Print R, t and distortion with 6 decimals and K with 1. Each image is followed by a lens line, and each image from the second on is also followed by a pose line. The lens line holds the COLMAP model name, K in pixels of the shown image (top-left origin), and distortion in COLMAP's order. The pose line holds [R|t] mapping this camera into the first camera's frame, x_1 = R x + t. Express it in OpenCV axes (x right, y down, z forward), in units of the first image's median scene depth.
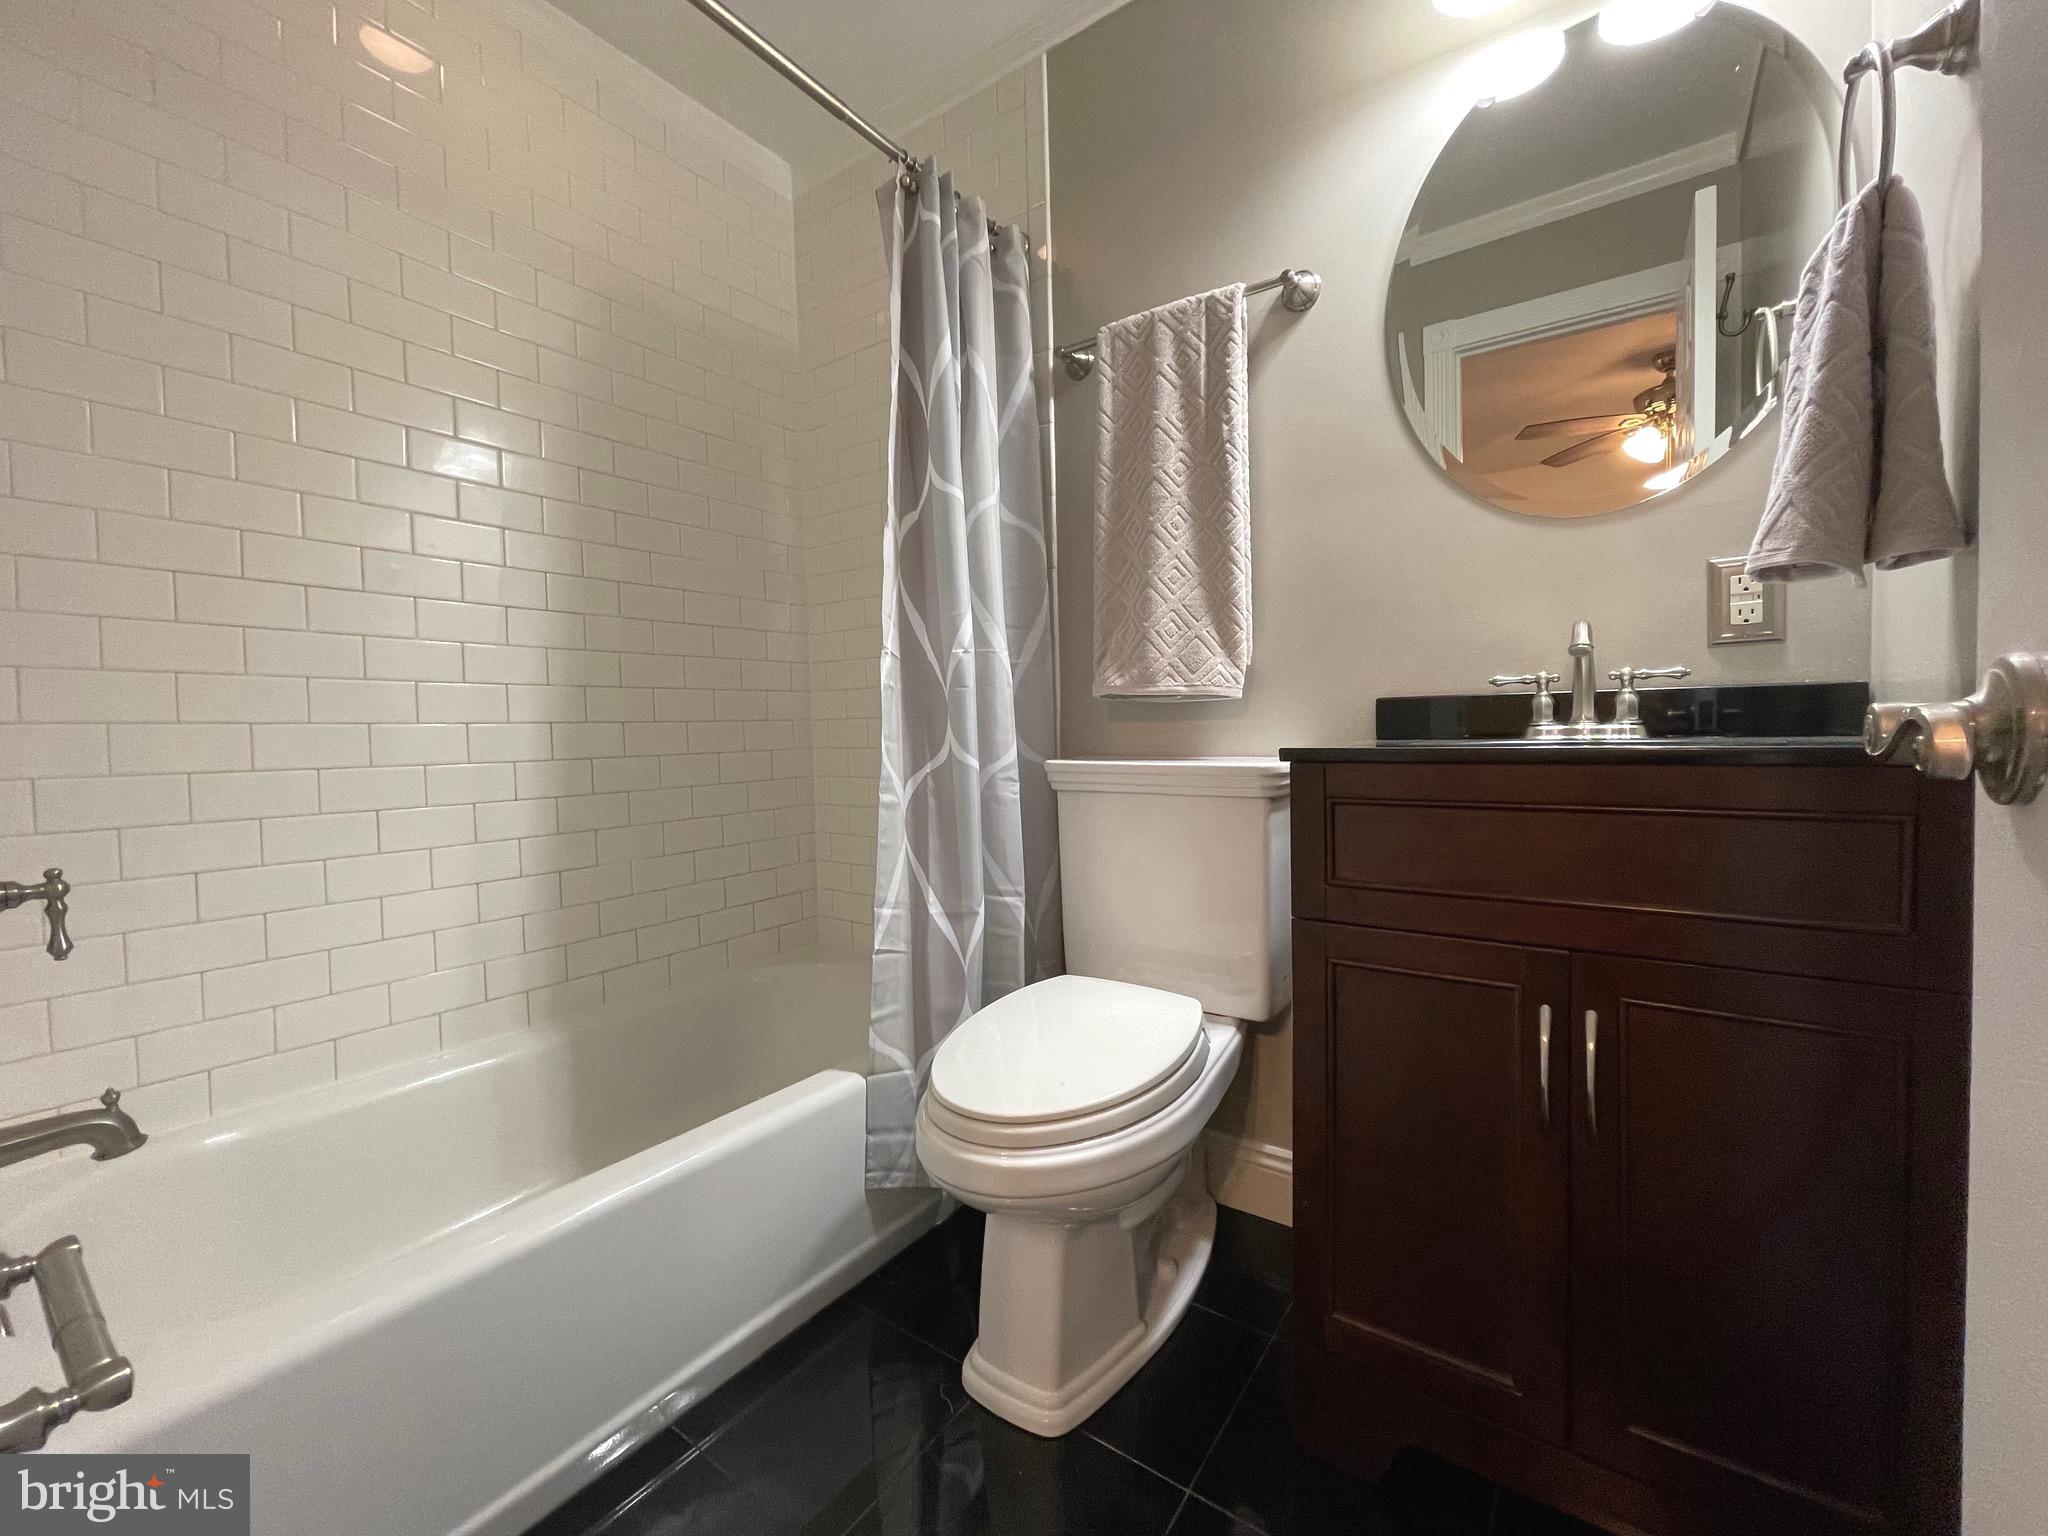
lens RADIAL K [[822.0, 0, 1022.7], [0, 822.0, 775.2], [0, 0, 1]] dist [-0.002607, 0.000044]
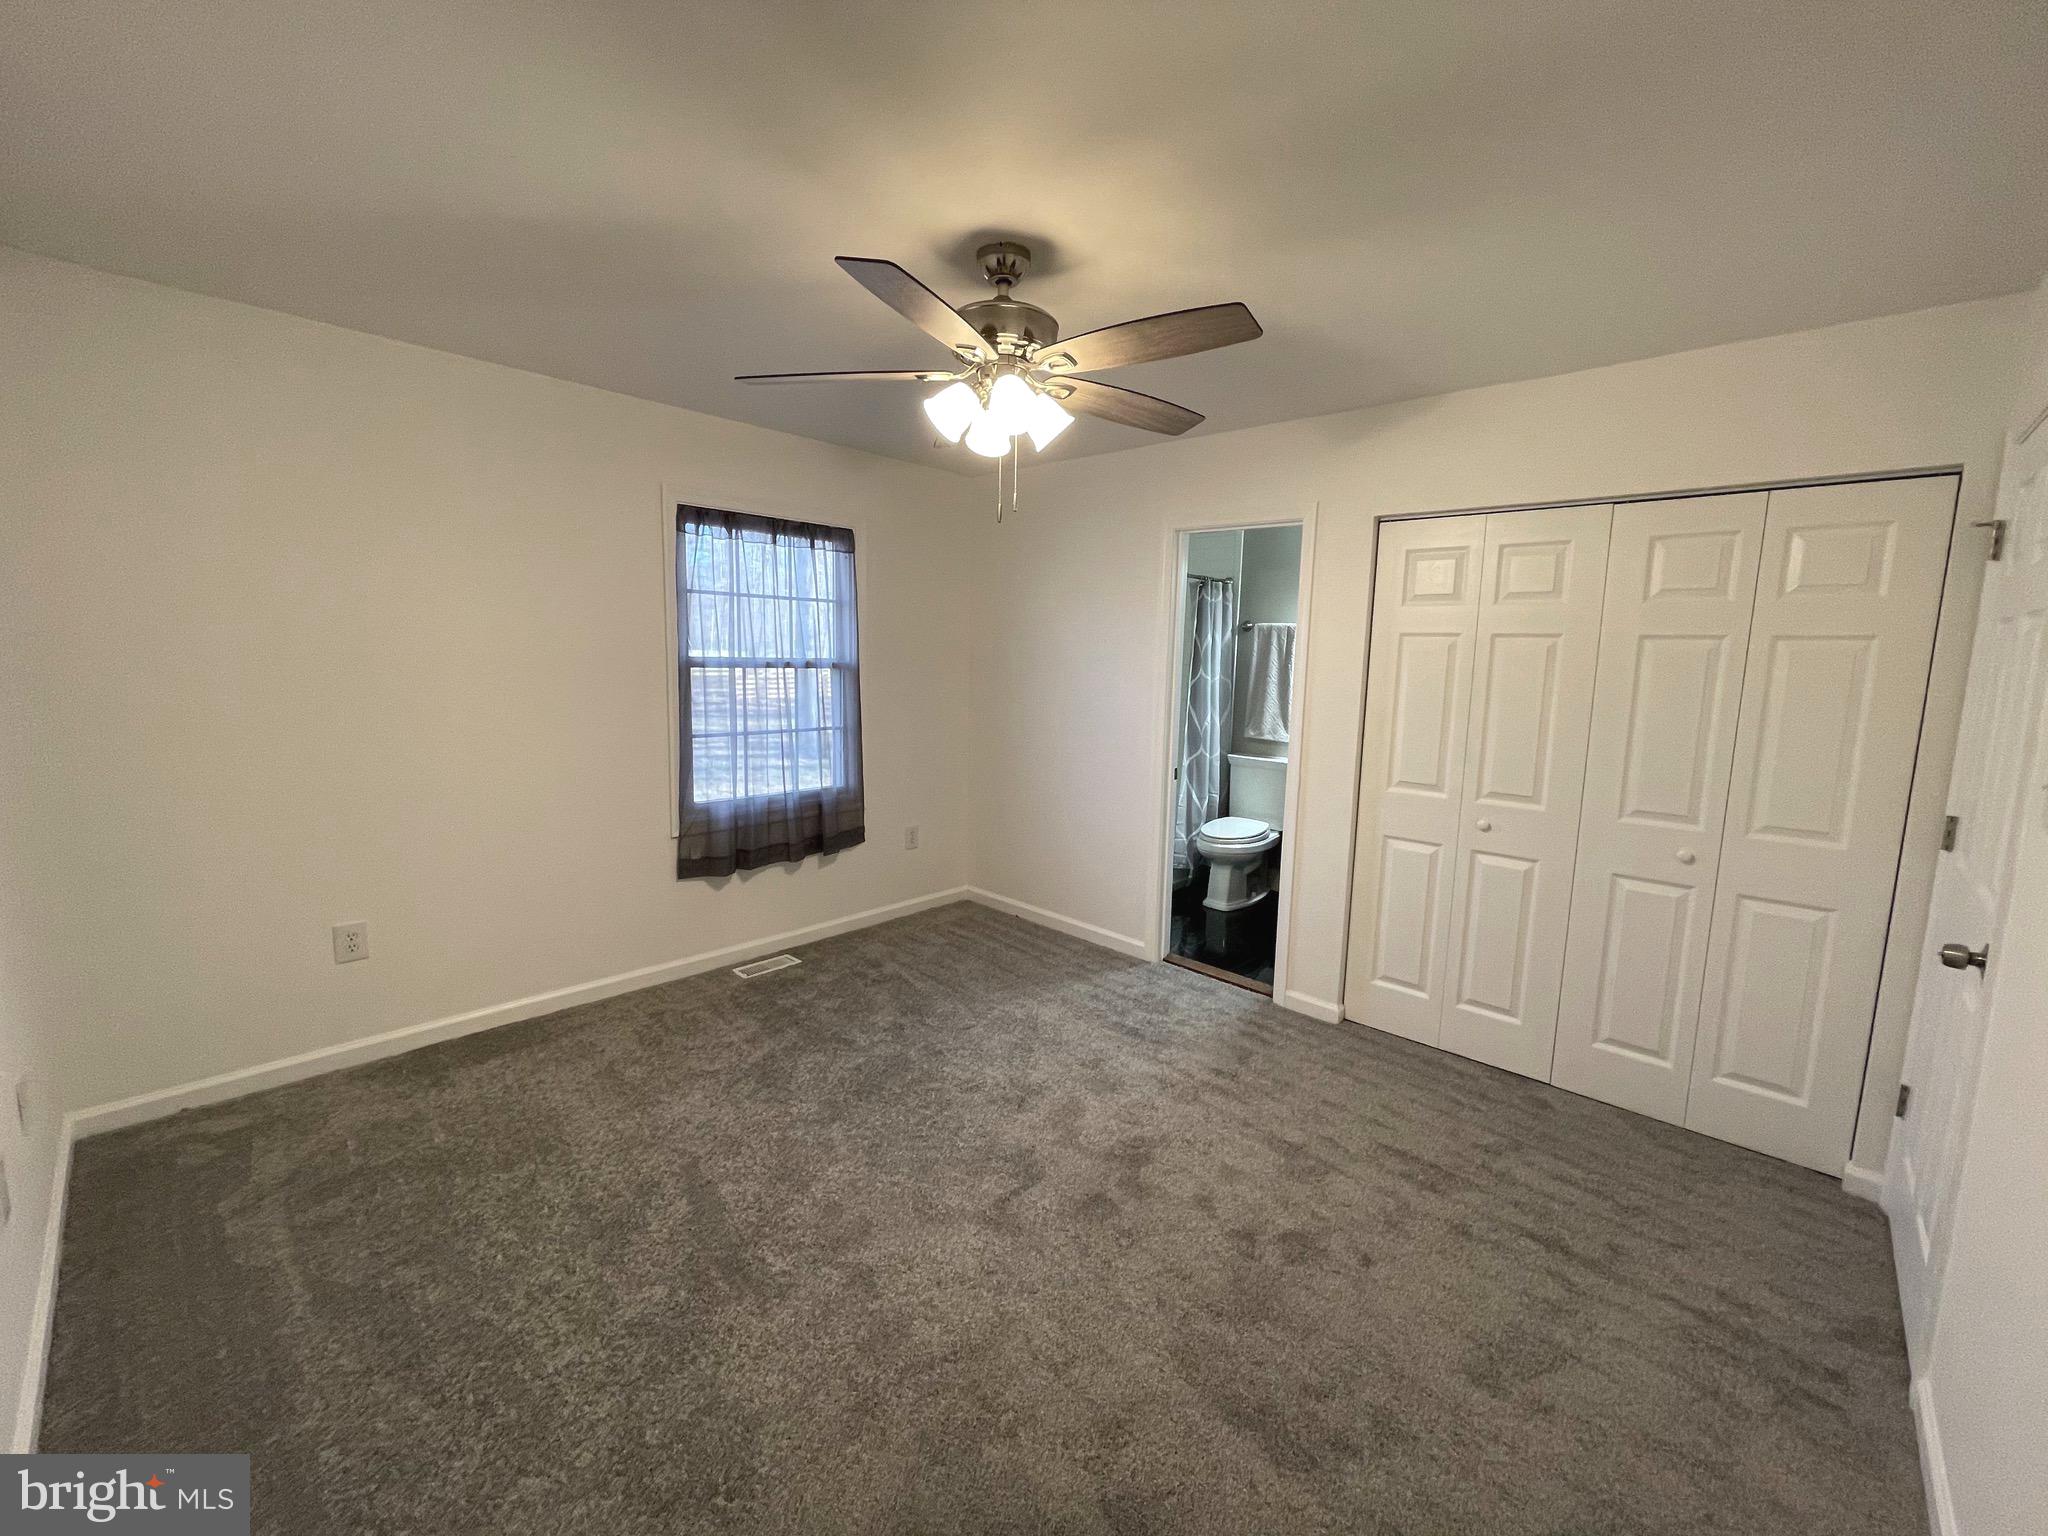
lens RADIAL K [[822.0, 0, 1013.0], [0, 822.0, 764.7], [0, 0, 1]] dist [-0.002607, 0.000044]
pose [[0.987947, 0.063721, -0.141069, -0.377422], [-0.050661, 0.994253, 0.094310, -0.259194], [0.146268, -0.086026, 0.985497, -2.521755]]
